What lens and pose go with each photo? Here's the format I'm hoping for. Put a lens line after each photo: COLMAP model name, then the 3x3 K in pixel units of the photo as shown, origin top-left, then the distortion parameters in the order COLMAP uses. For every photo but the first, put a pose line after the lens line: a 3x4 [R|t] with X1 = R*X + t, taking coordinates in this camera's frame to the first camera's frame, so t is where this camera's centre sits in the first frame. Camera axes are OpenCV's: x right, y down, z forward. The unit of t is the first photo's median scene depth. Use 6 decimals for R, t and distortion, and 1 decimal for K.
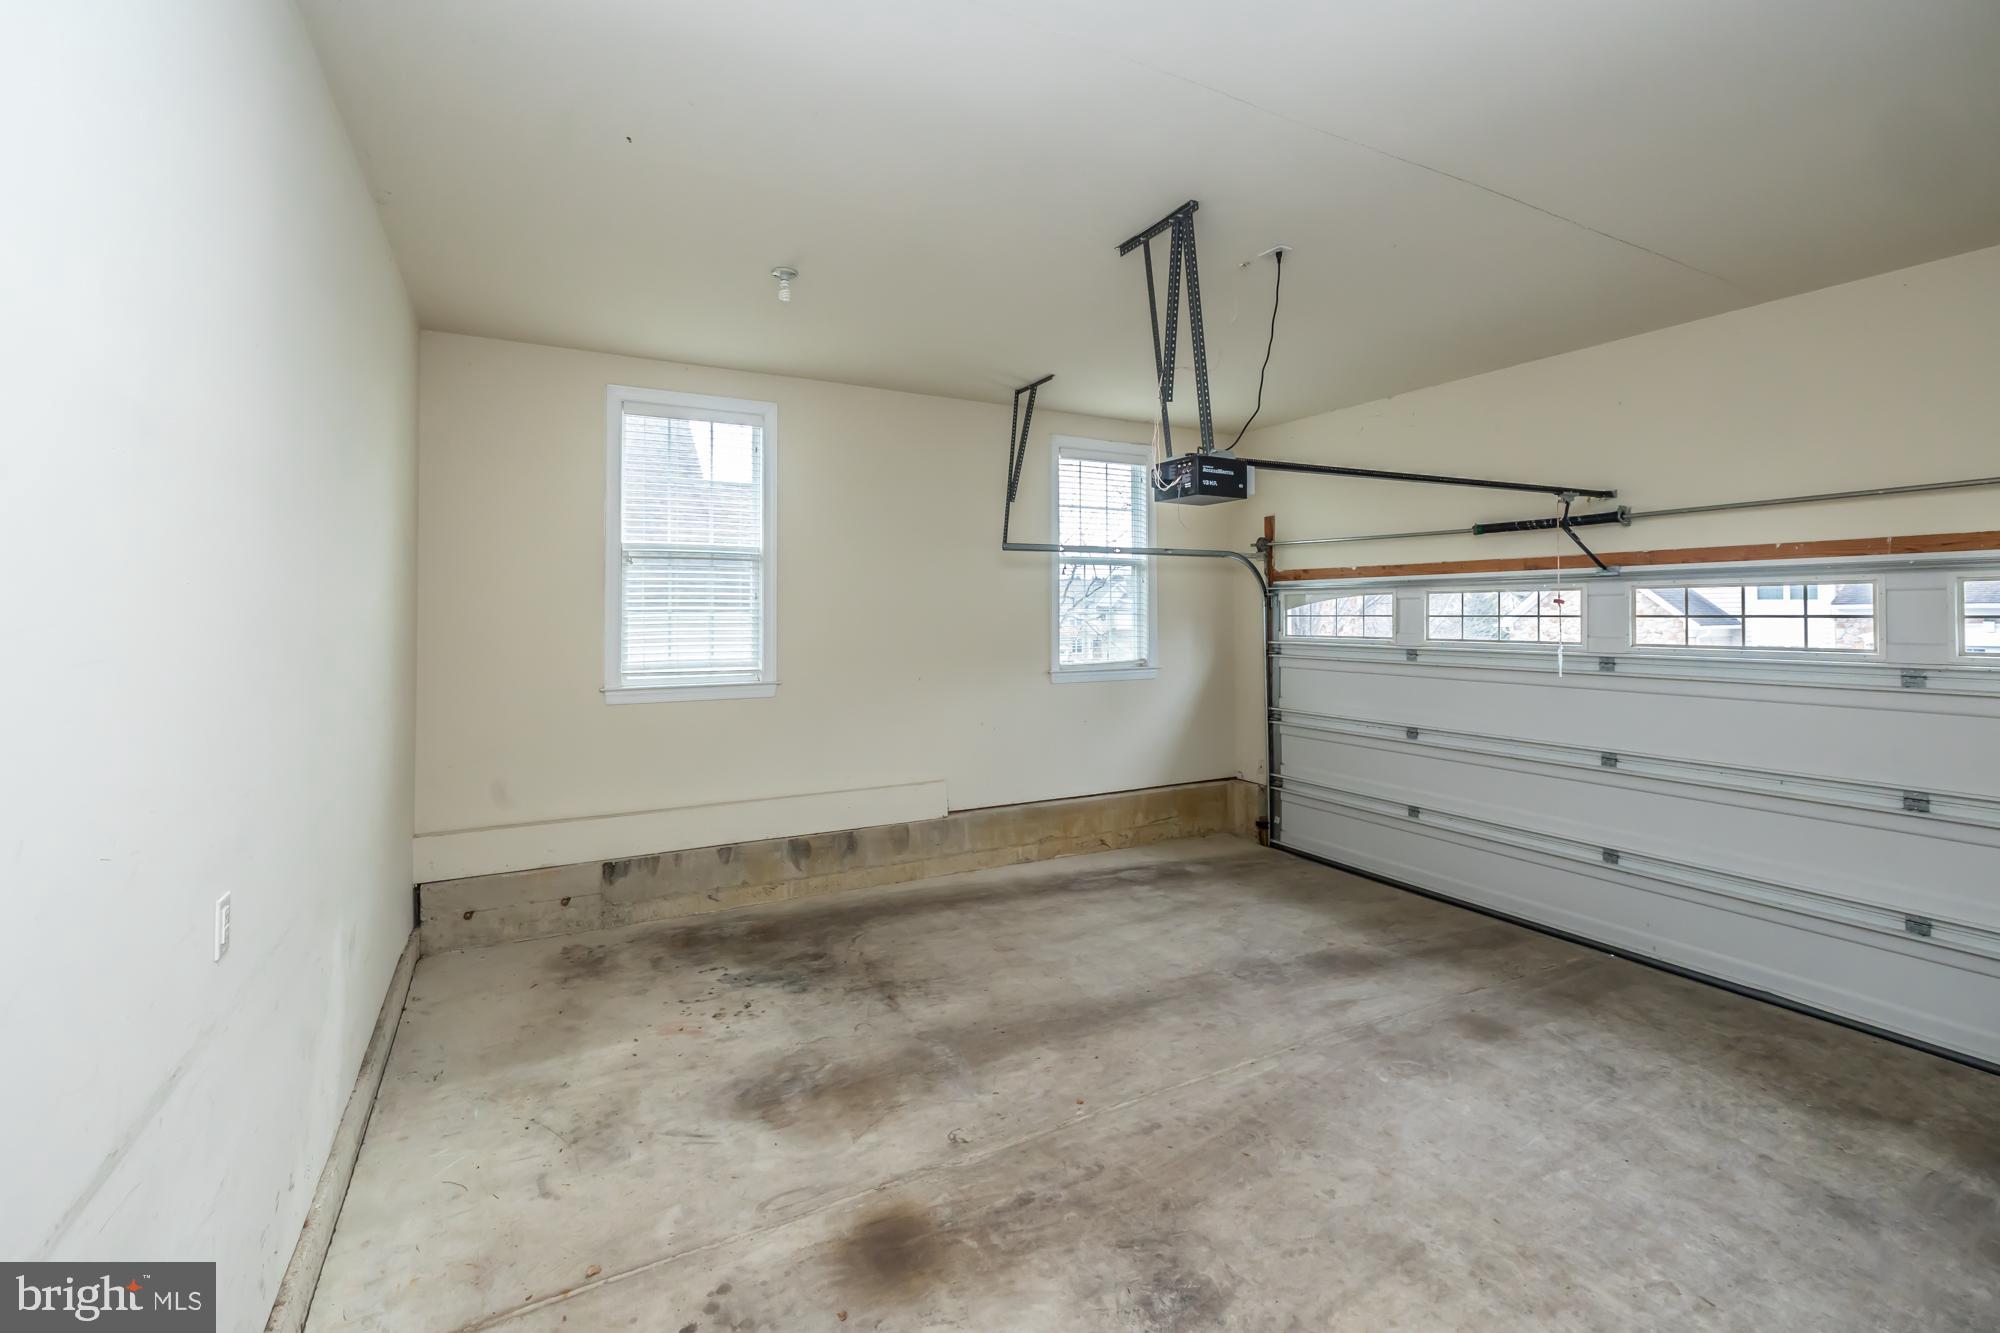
lens RADIAL K [[845.8, 0, 988.7], [0, 845.8, 610.5], [0, 0, 1]] dist [-0.000731, 0.000443]
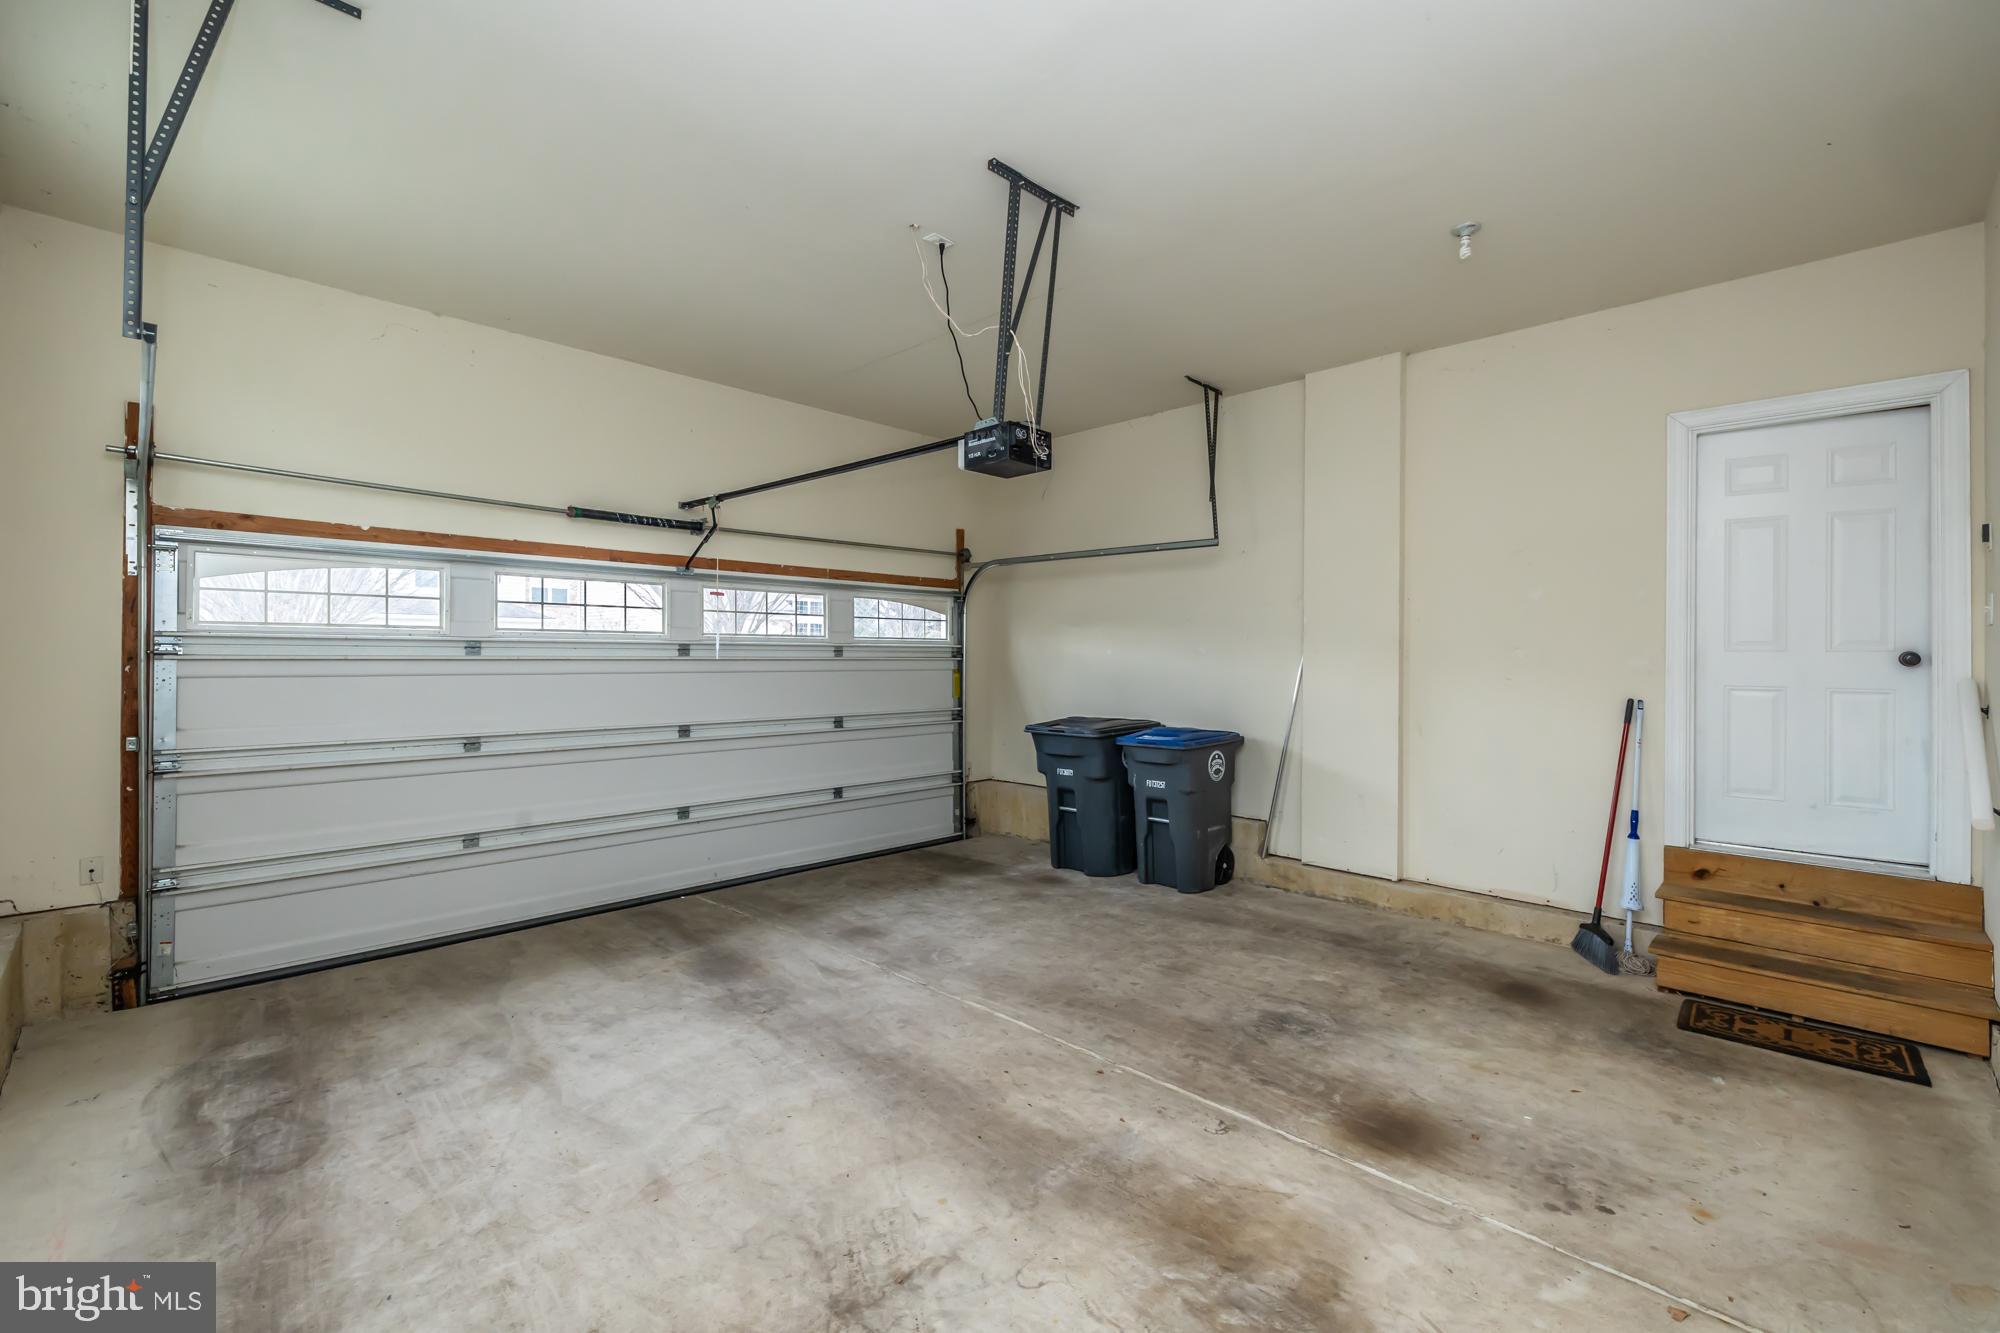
lens RADIAL K [[845.8, 0, 1000.8], [0, 845.8, 660.9], [0, 0, 1]] dist [-0.000731, 0.000443]
pose [[-0.288742, -0.005003, 0.957394, -0.673354], [-0.010481, 0.999943, 0.002064, 0.092036], [-0.957350, -0.009439, -0.288778, 1.192360]]
